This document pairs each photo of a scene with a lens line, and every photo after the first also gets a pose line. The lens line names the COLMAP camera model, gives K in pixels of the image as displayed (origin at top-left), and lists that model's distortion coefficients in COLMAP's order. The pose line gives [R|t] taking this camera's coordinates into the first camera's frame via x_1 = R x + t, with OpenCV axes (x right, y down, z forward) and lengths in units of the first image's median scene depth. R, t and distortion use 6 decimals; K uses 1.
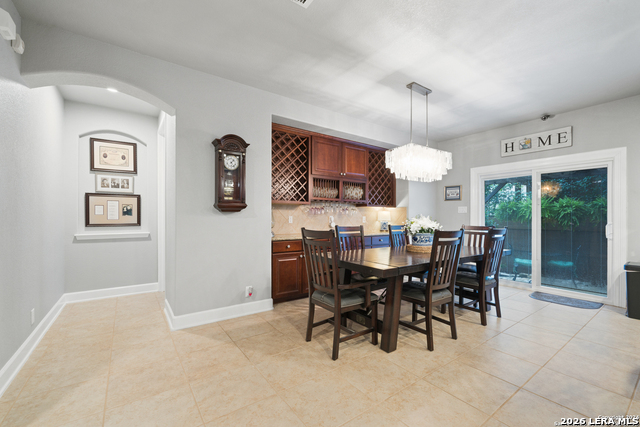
lens RADIAL K [[269.5, 0, 320.0], [0, 269.5, 213.5], [0, 0, 1]] dist [0.000985, 0.000015]
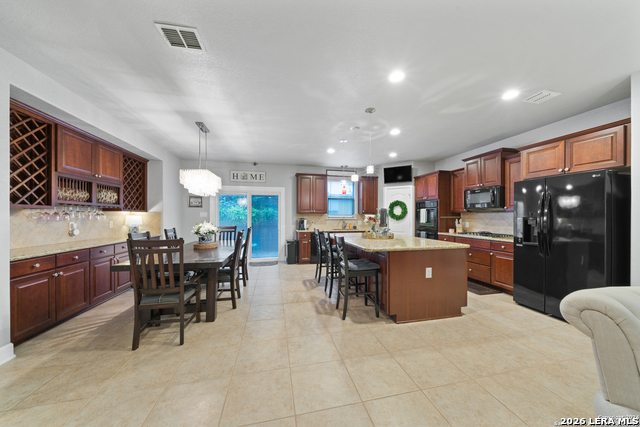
lens RADIAL K [[215.9, 0, 320.0], [0, 215.9, 213.5], [0, 0, 1]] dist [-0.000540, -0.000038]
pose [[0.405974, 0.007497, 0.913854, -0.299010], [-0.010384, 0.999940, -0.003590, -0.027070], [-0.913826, -0.008032, 0.406028, 0.018222]]
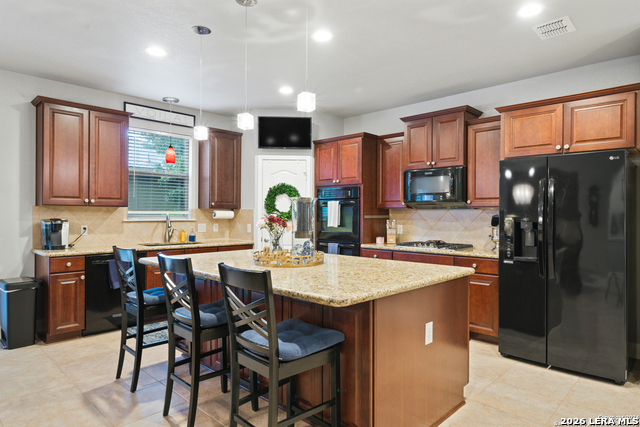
lens RADIAL K [[389.4, 0, 320.0], [0, 389.4, 213.5], [0, 0, 1]] dist [0.005636, 0.001105]
pose [[-0.168086, -0.003196, 0.985767, -0.109583], [-0.018867, 0.999822, 0.000025, -0.024957], [-0.985592, -0.018594, -0.168117, 0.222953]]
